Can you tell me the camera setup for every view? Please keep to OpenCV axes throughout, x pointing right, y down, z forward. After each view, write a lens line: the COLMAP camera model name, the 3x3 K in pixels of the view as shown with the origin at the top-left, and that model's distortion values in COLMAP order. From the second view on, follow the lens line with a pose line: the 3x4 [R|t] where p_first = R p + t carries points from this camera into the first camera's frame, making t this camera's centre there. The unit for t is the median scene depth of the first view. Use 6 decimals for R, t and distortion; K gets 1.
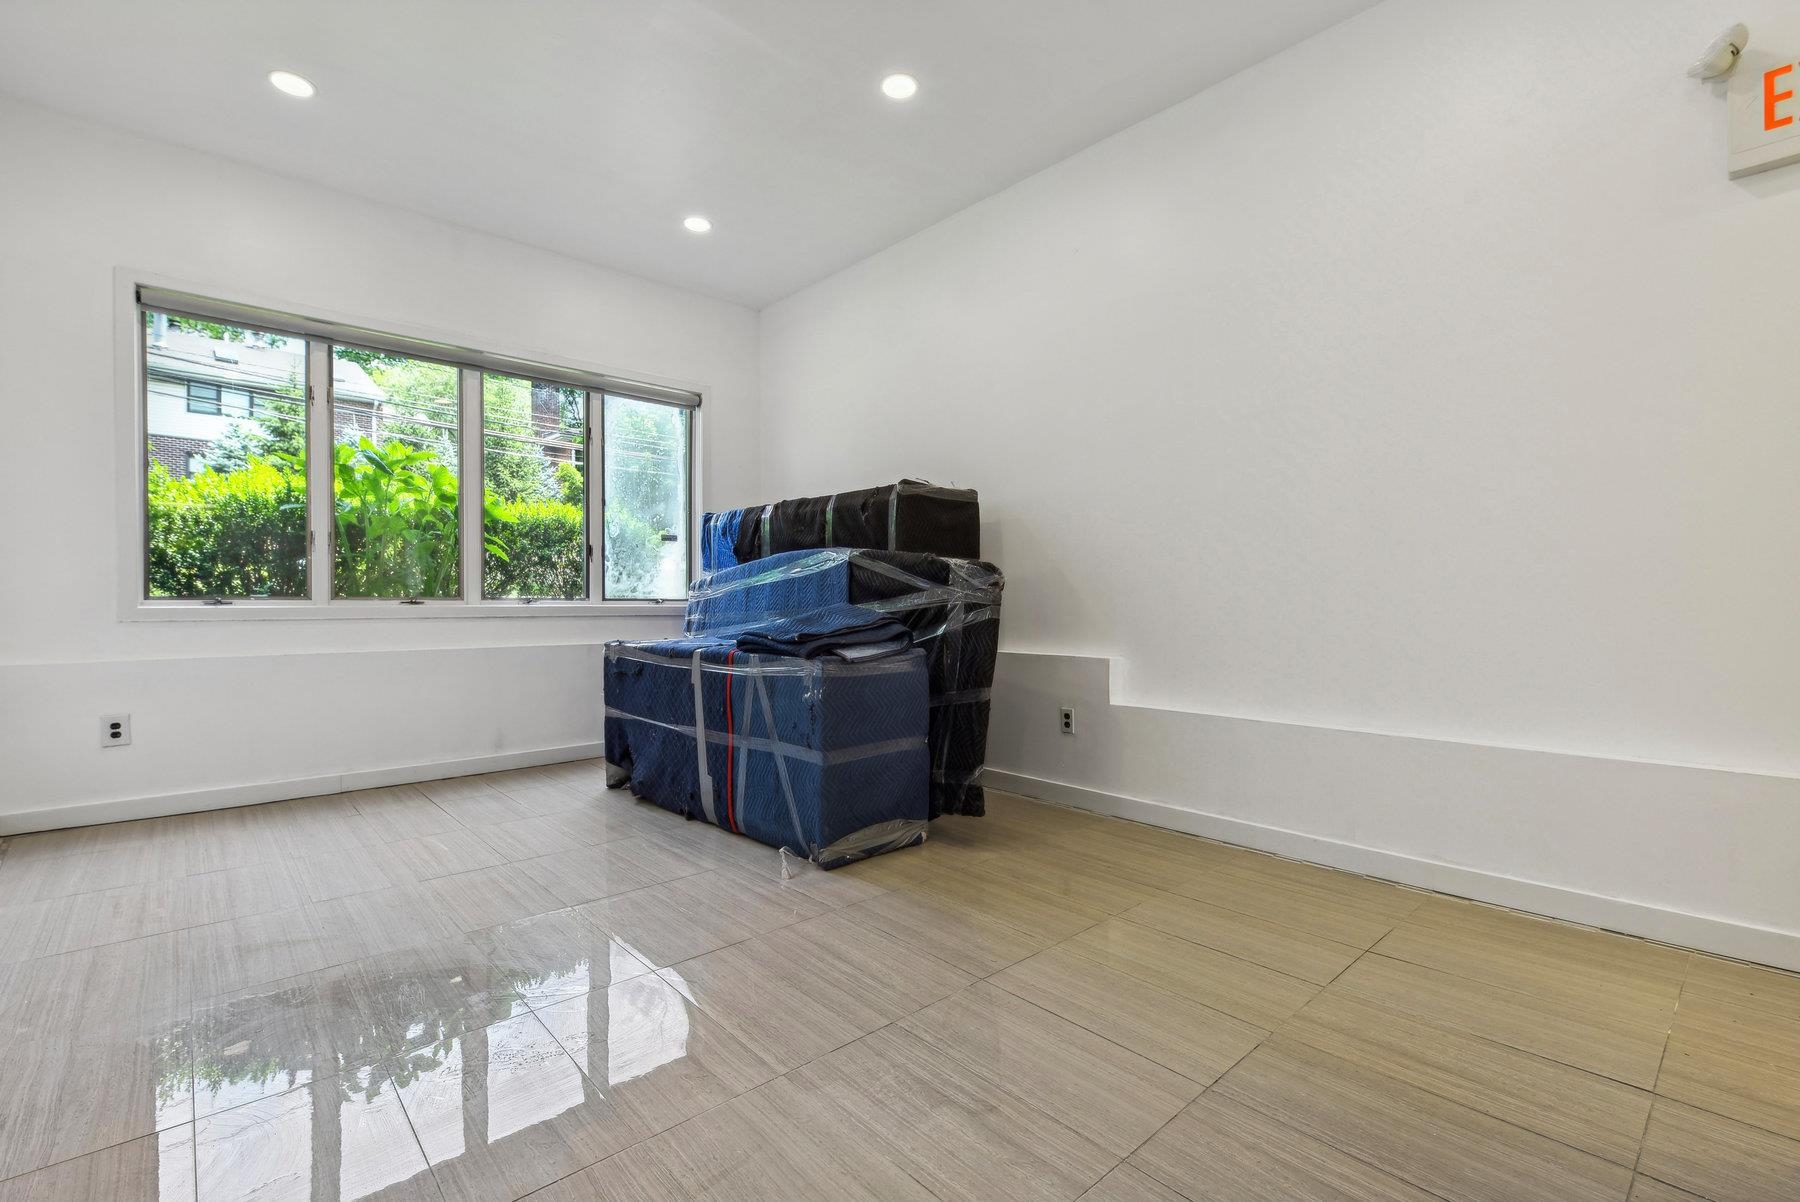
lens RADIAL K [[801.1, 0, 899.7], [0, 801.1, 607.6], [0, 0, 1]] dist [0.001936, 0.000246]
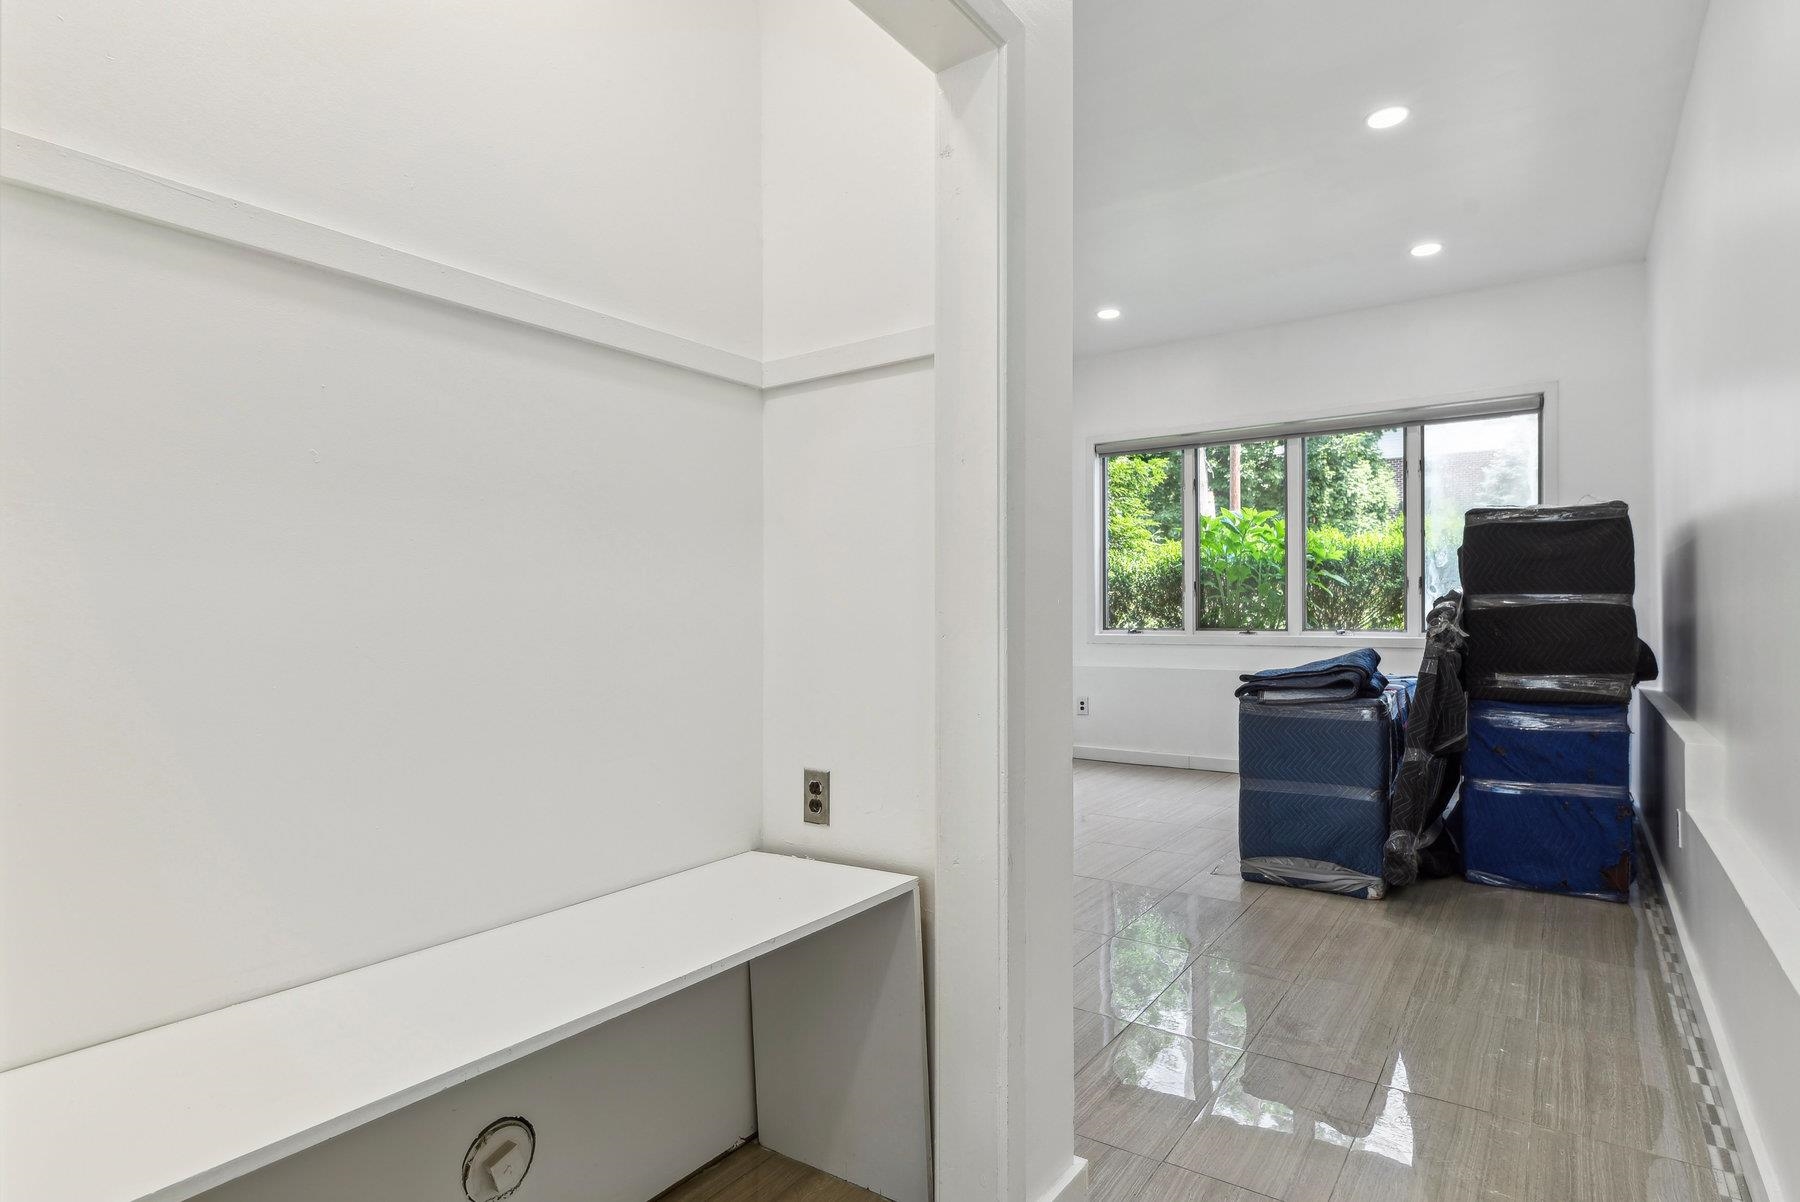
lens RADIAL K [[940.6, 0, 900.0], [0, 940.6, 601.0], [0, 0, 1]] dist [0.001631, 0.000943]
pose [[0.217199, -0.010713, -0.976068, 0.915410], [-0.002247, 0.999932, -0.011475, -0.048398], [0.976125, 0.004686, 0.217160, 0.171521]]
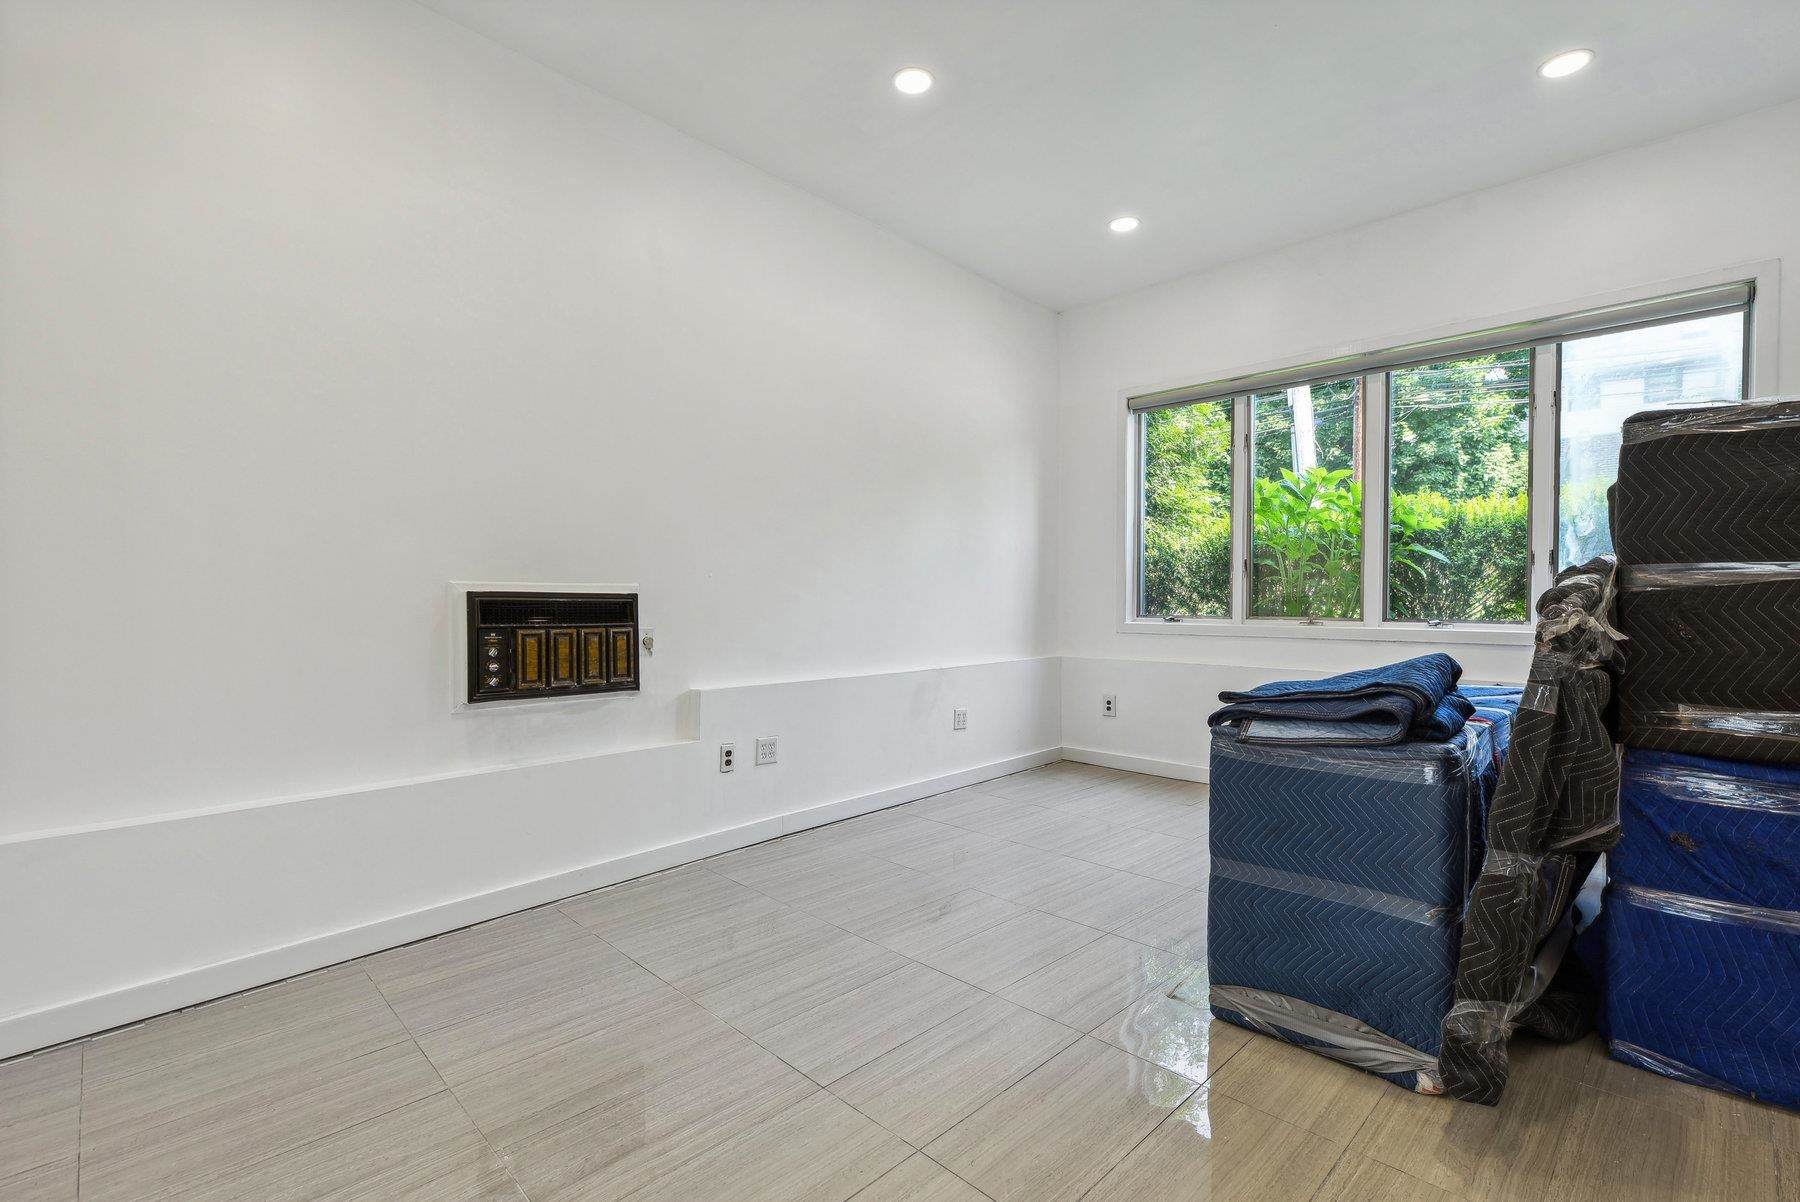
lens RADIAL K [[824.9, 0, 900.9], [0, 824.9, 606.2], [0, 0, 1]] dist [-0.000615, -0.001287]
pose [[0.042991, 0.011770, -0.999006, 0.521467], [-0.007451, 0.999907, 0.011460, -0.044920], [0.999048, 0.006951, 0.043075, 0.544610]]
